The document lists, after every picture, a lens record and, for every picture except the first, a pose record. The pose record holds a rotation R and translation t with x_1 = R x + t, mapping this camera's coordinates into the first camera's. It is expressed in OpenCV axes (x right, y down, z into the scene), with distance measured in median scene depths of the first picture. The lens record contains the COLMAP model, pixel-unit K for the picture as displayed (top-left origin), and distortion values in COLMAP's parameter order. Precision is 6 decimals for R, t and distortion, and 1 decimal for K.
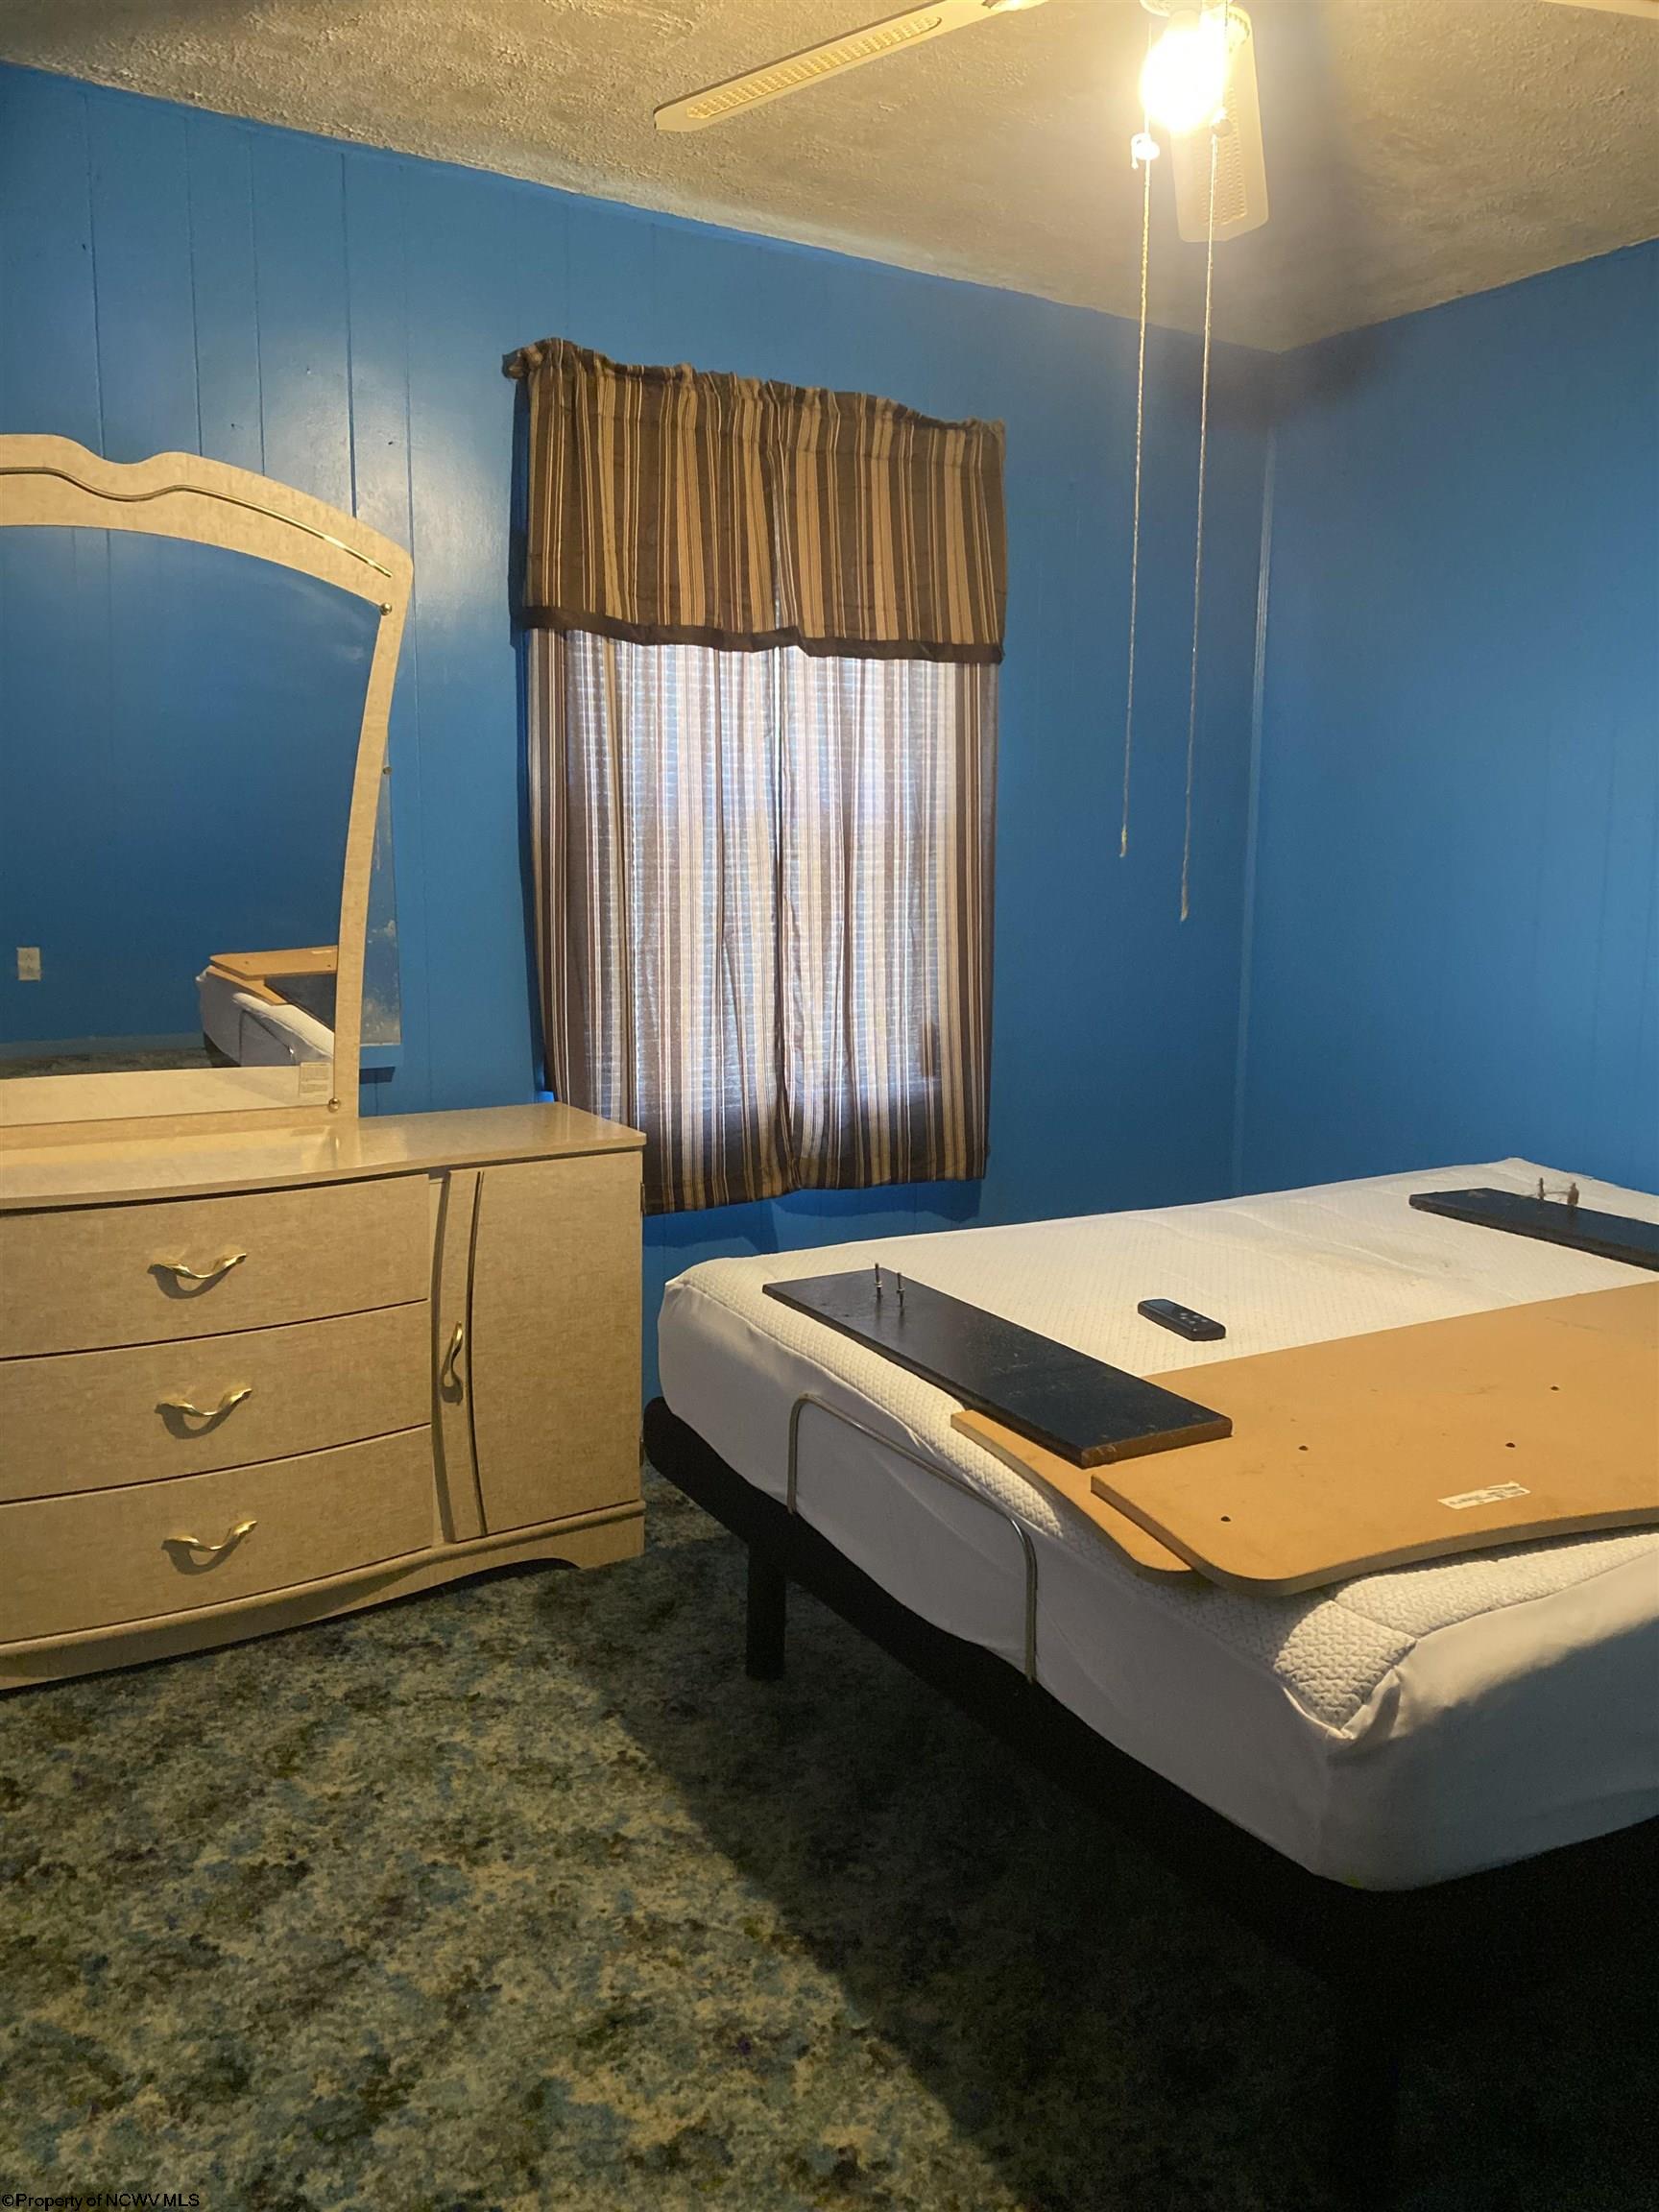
lens RADIAL K [[1678.8, 0, 820.3], [0, 1678.8, 1110.1], [0, 0, 1]] dist [0.054764, -0.057463]
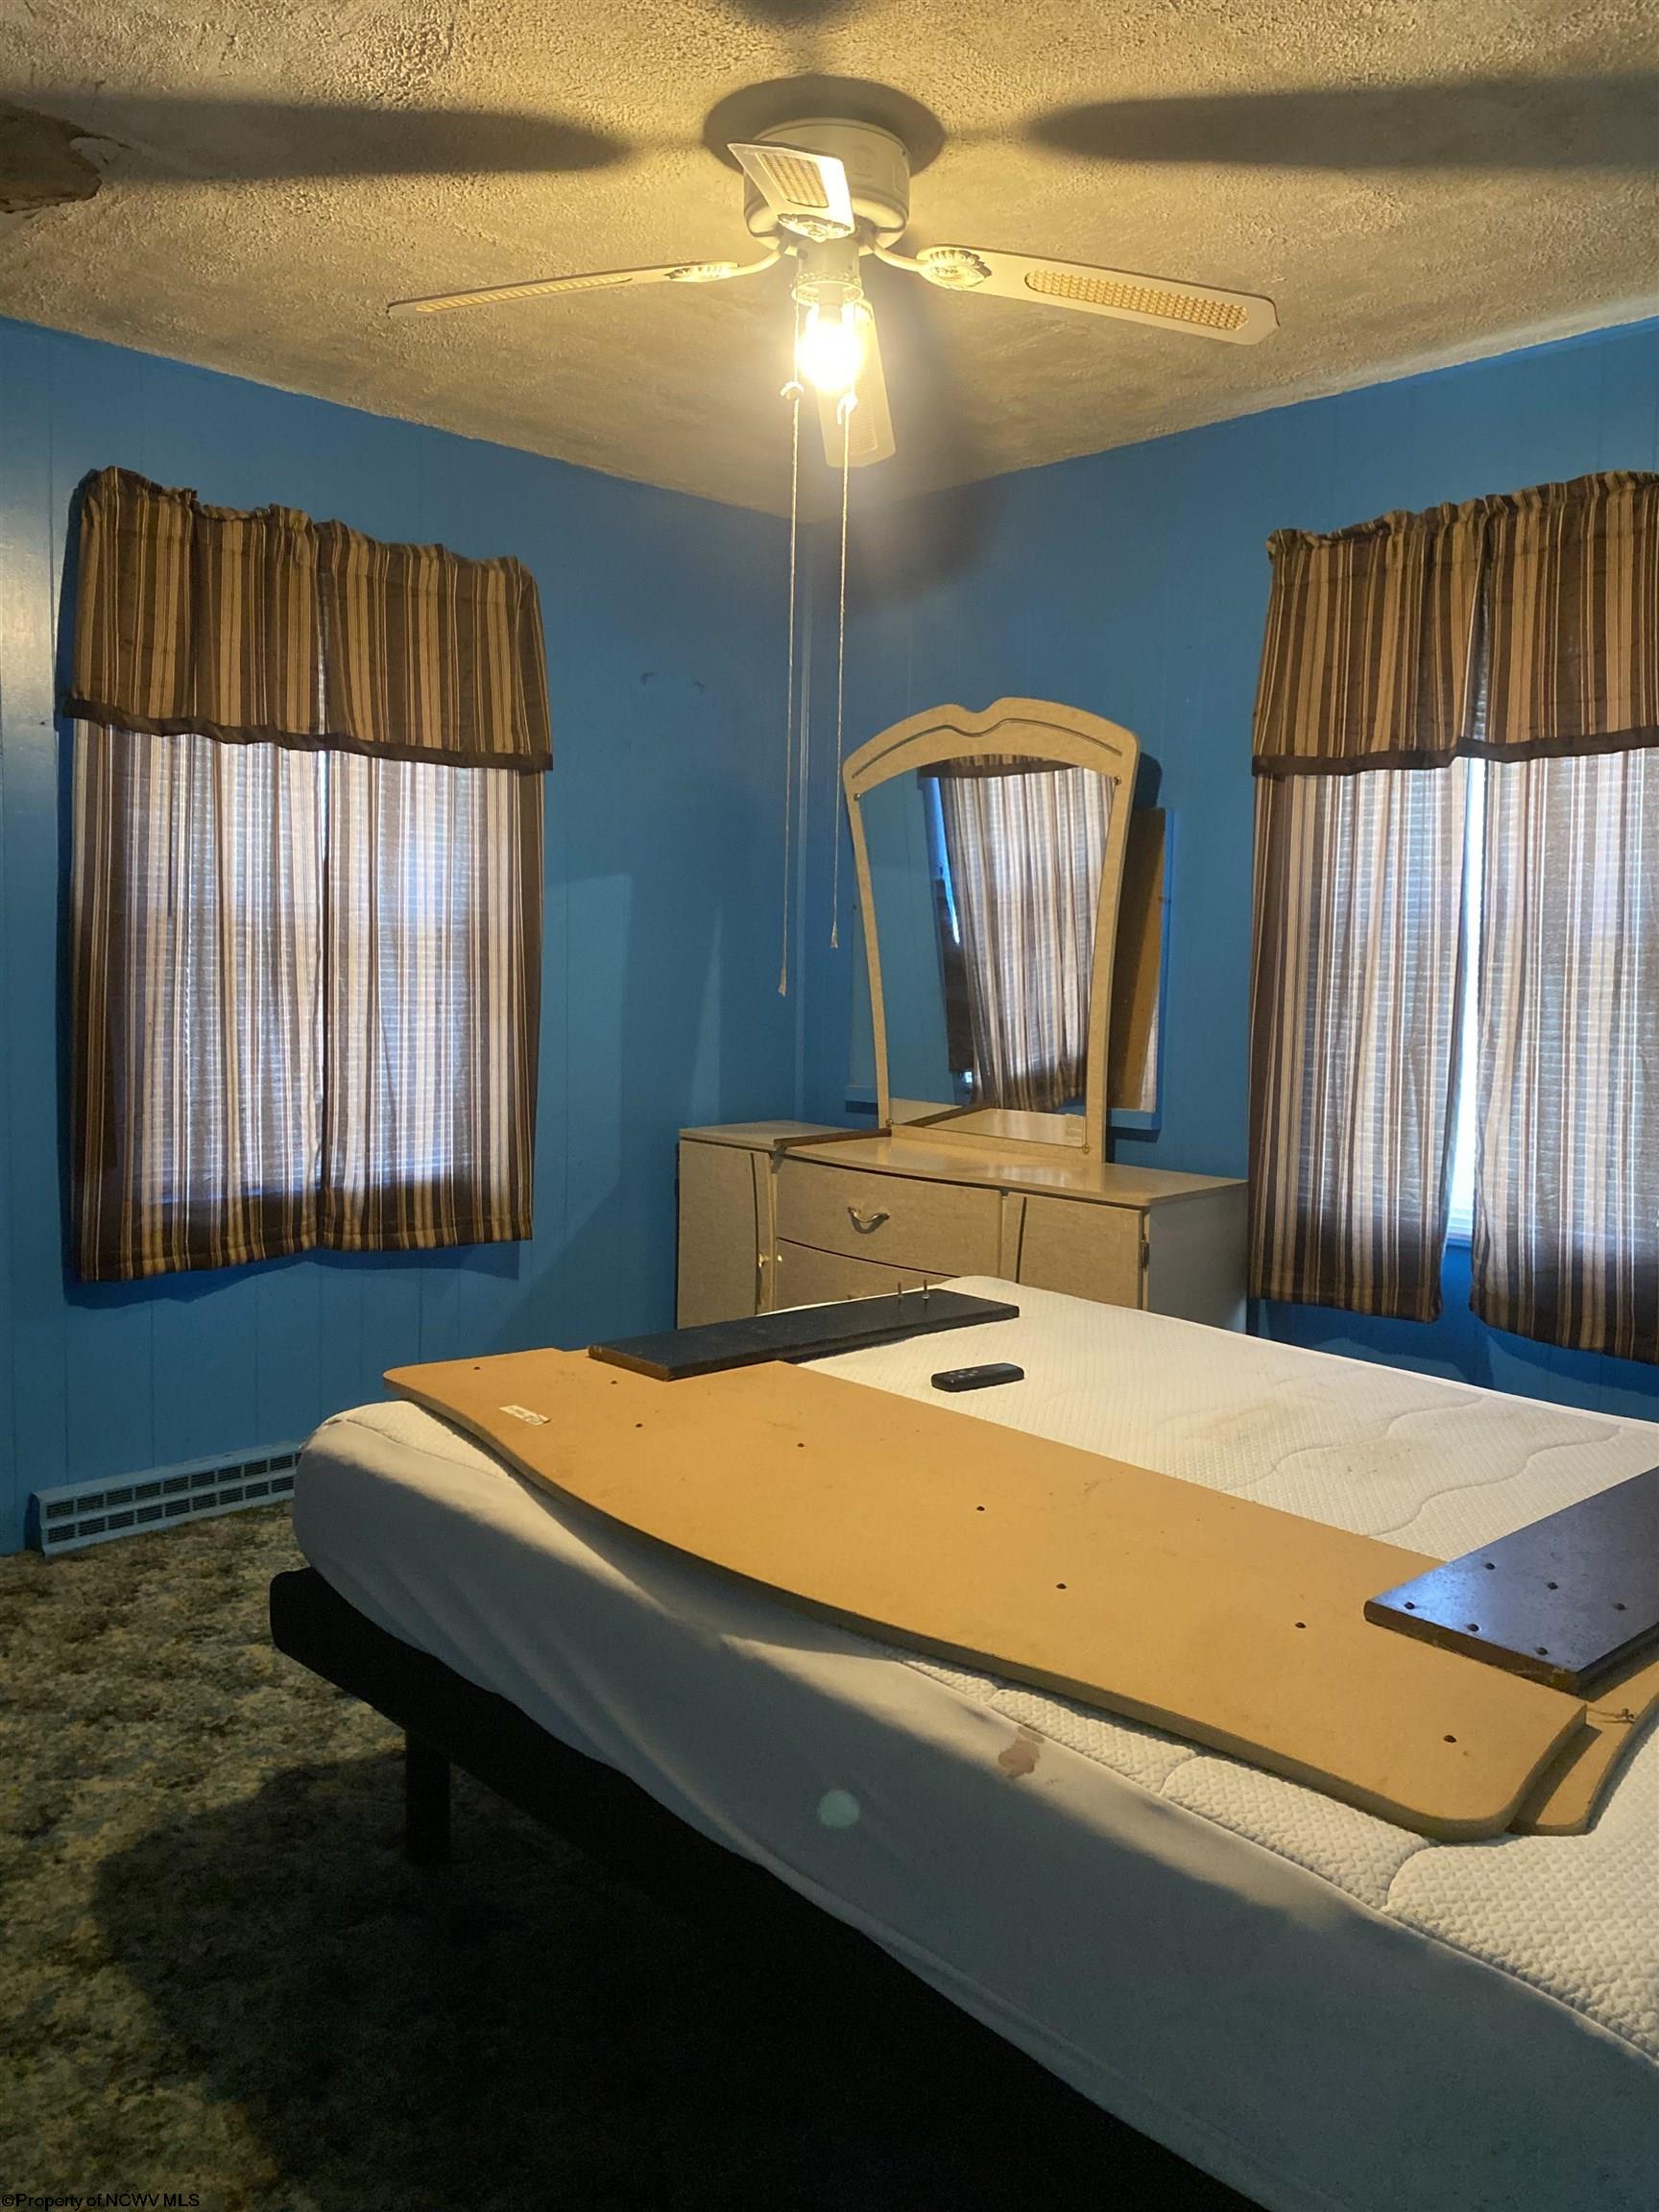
lens RADIAL K [[1678.8, 0, 829.4], [0, 1678.8, 1090.4], [0, 0, 1]] dist [0.054764, -0.057463]
pose [[0.216332, 0.074778, -0.973452, 0.869969], [-0.172974, 0.984225, 0.037165, -0.056870], [0.960875, 0.160342, 0.225854, 0.451879]]
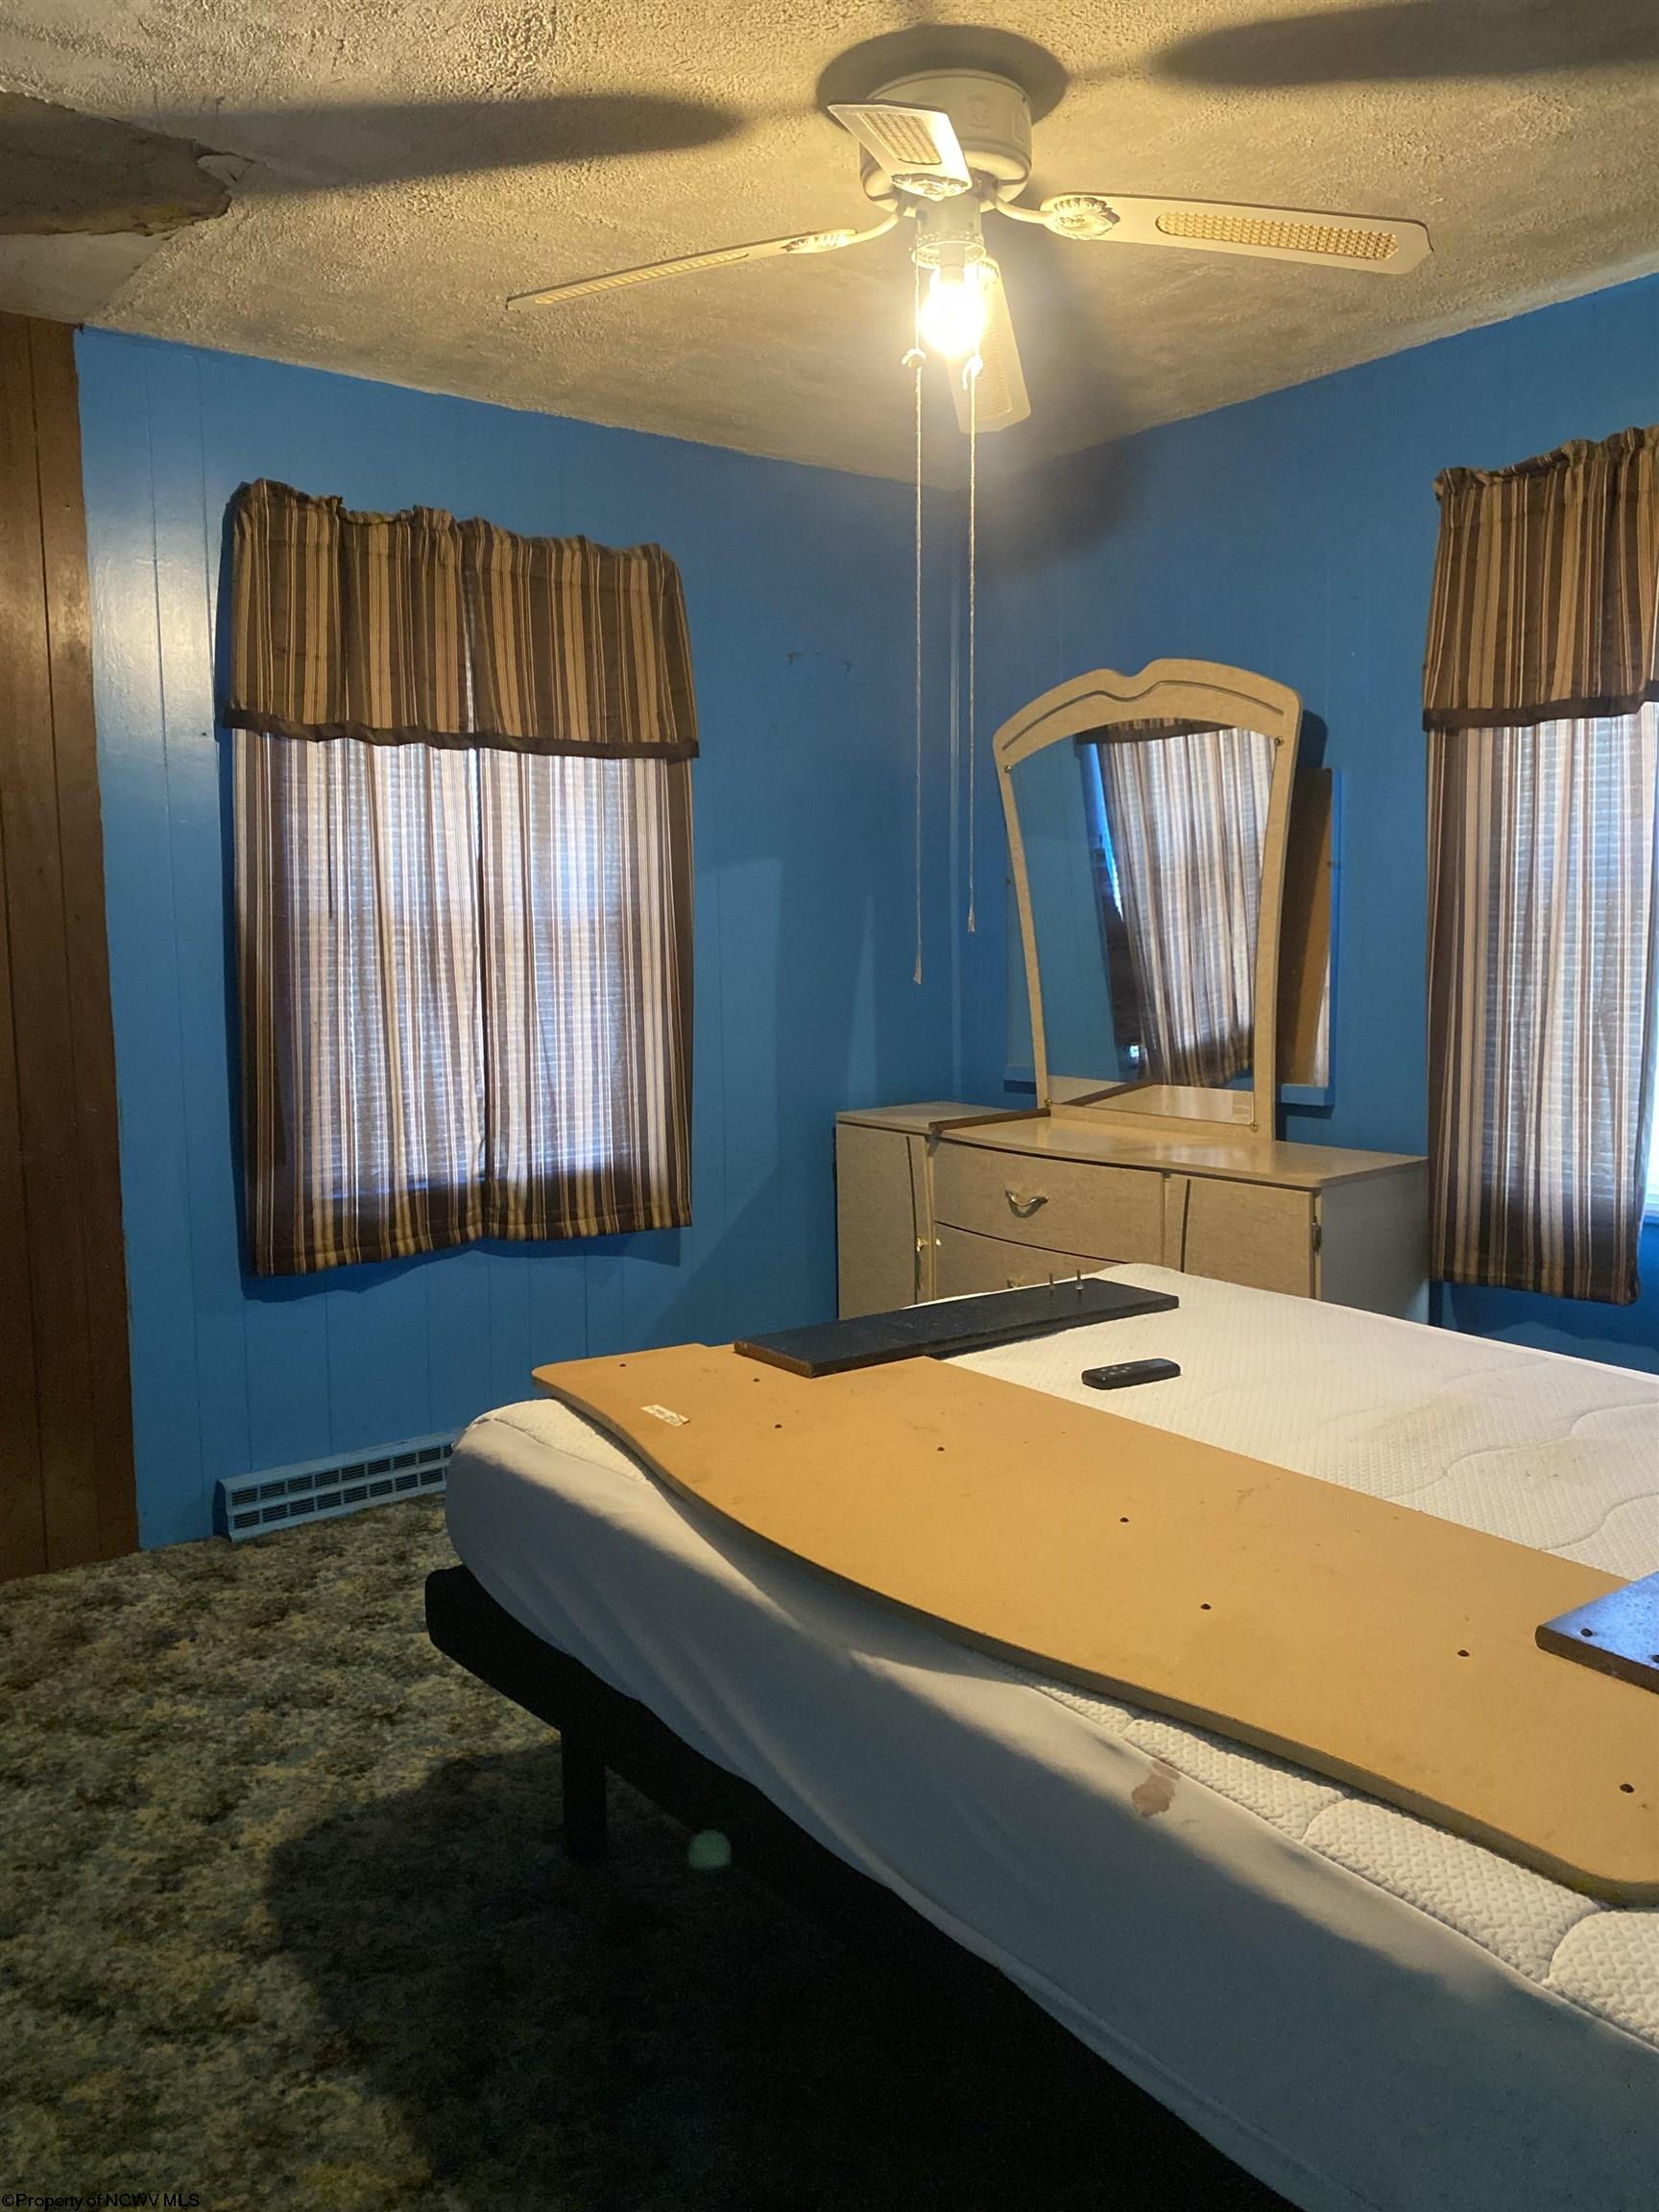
lens RADIAL K [[1678.8, 0, 830.2], [0, 1678.8, 1090.2], [0, 0, 1]] dist [0.054764, -0.057463]
pose [[0.113840, 0.087635, -0.989626, 0.855121], [-0.144039, 0.987033, 0.070836, -0.067656], [0.983002, 0.134481, 0.124987, 0.471695]]
